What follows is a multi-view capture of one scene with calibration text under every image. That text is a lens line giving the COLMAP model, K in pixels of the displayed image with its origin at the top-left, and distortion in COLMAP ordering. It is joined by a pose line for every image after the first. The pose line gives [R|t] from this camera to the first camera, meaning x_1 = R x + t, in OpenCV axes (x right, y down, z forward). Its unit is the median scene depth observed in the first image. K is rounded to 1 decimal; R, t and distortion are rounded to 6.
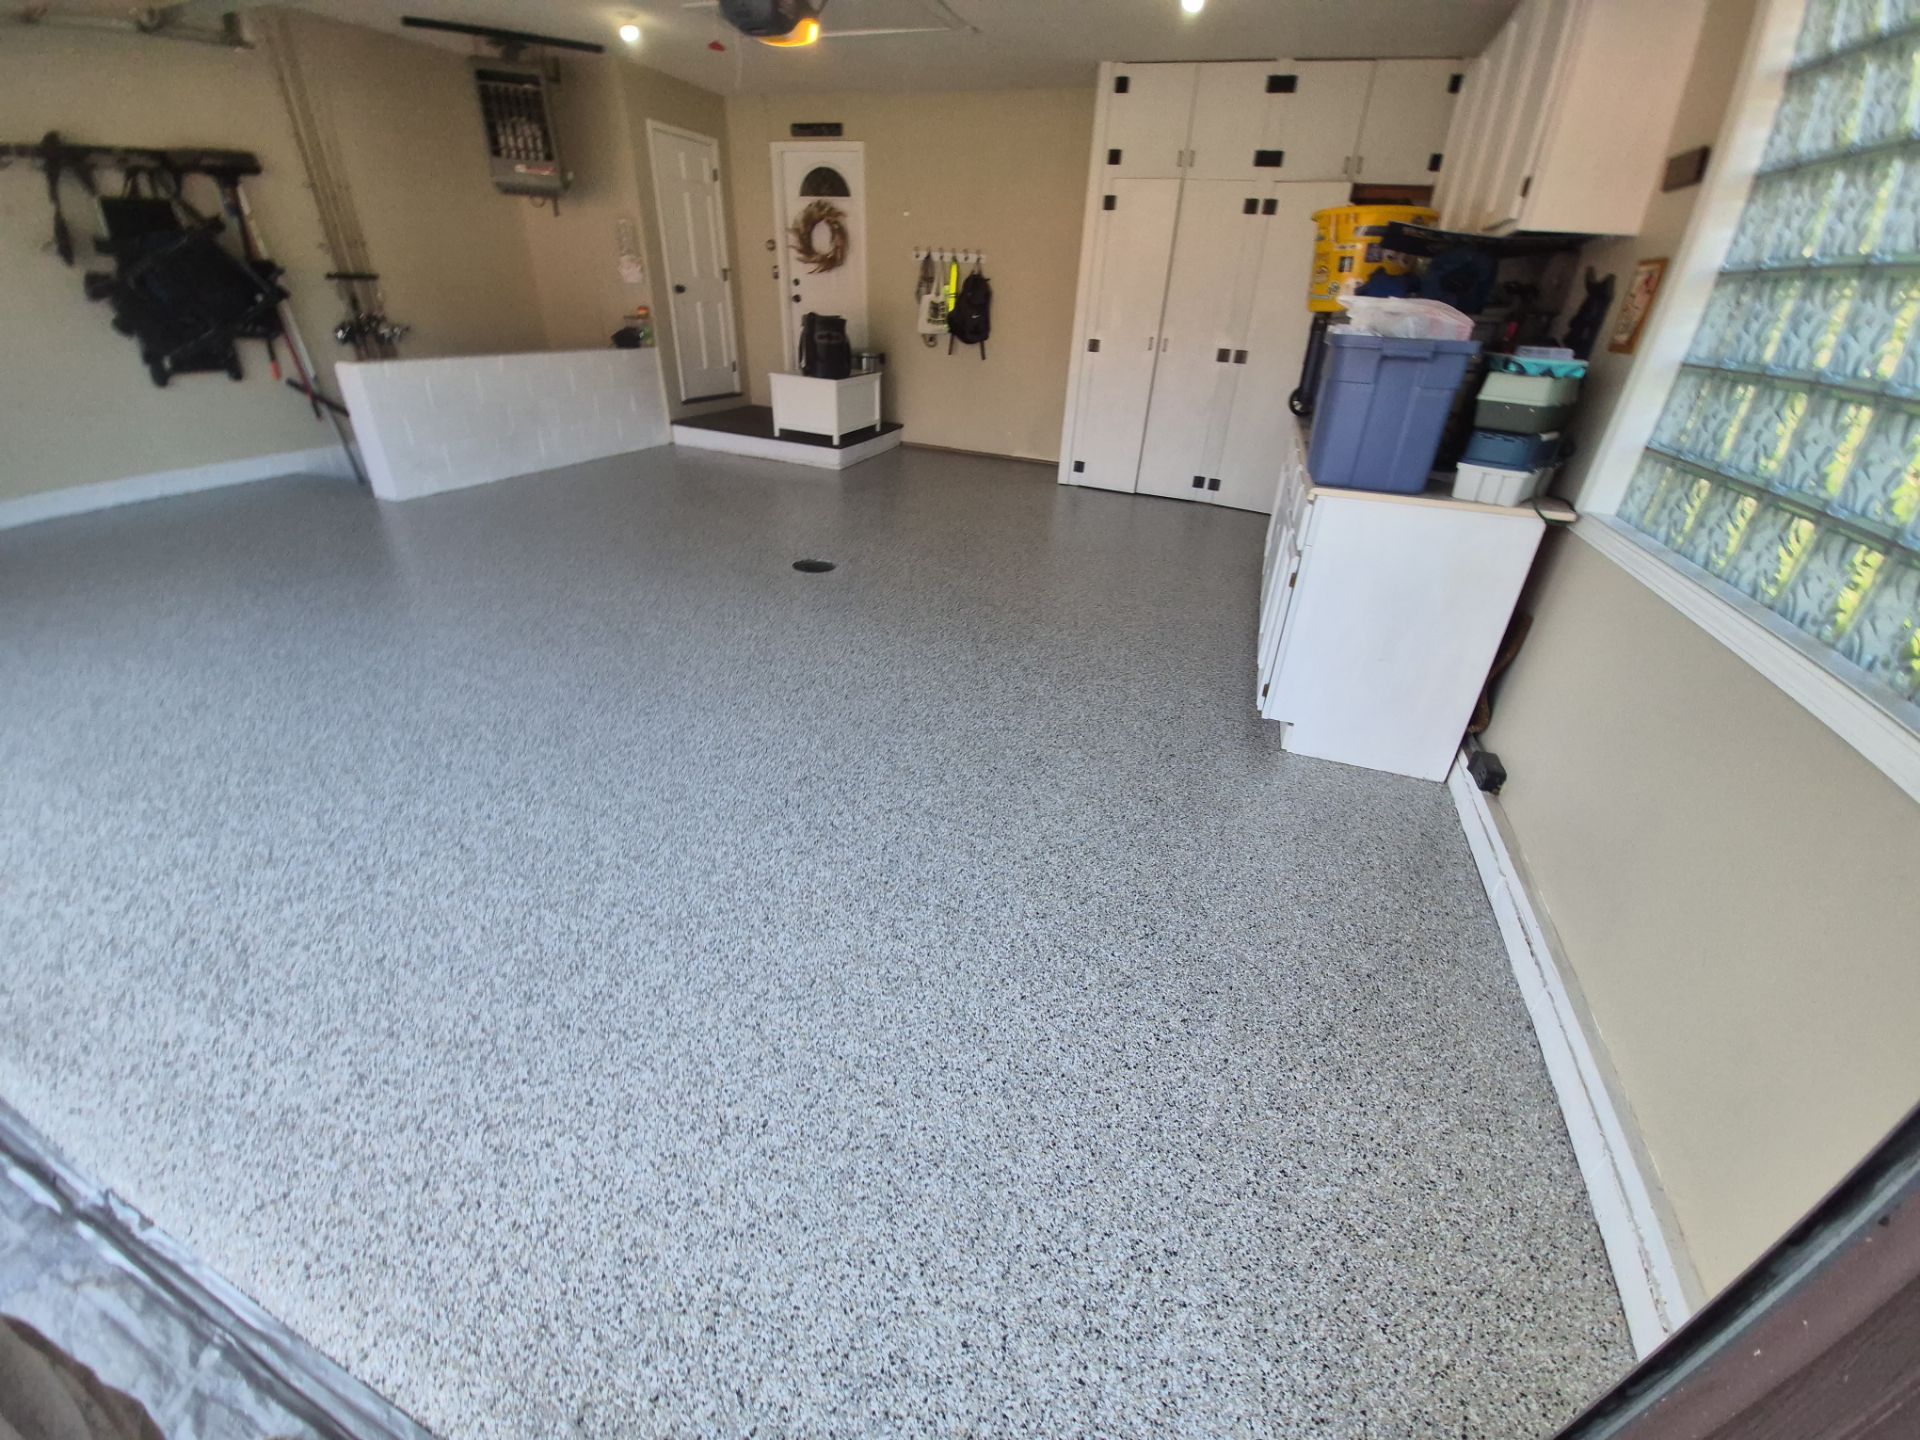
lens RADIAL K [[771.3, 0, 955.5], [0, 771.3, 719.0], [0, 0, 1]] dist [-0.017150, -0.006705]
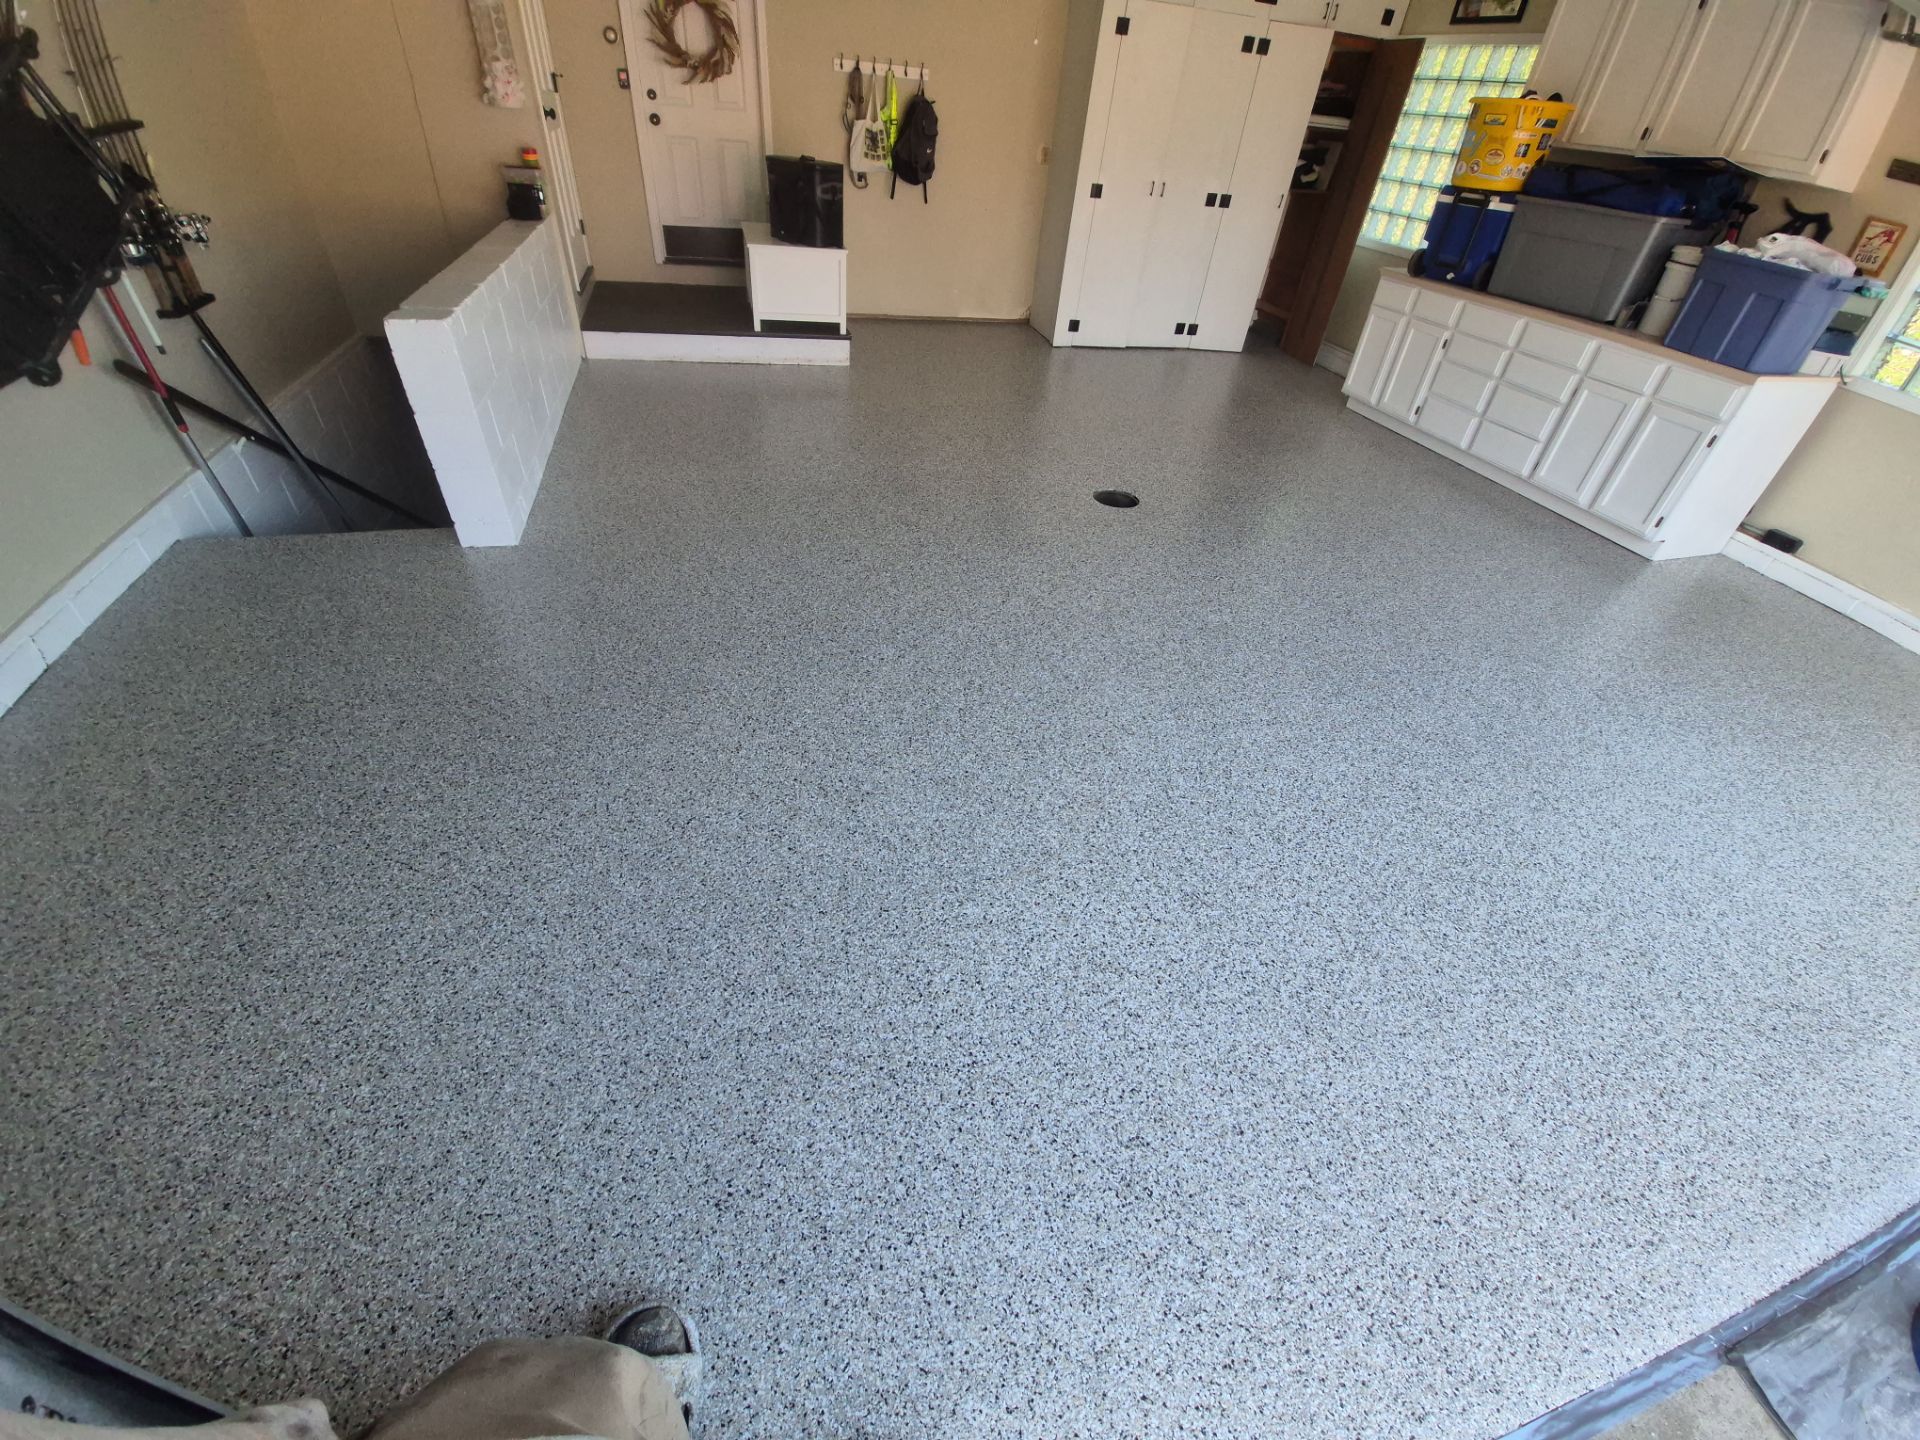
lens RADIAL K [[760.4, 0, 964.1], [0, 760.4, 714.5], [0, 0, 1]] dist [-0.000121, -0.010423]
pose [[0.803887, -0.367751, 0.467466, -0.560928], [0.254143, 0.922965, 0.289045, -0.174931], [-0.537752, -0.113557, 0.835421, 0.196204]]
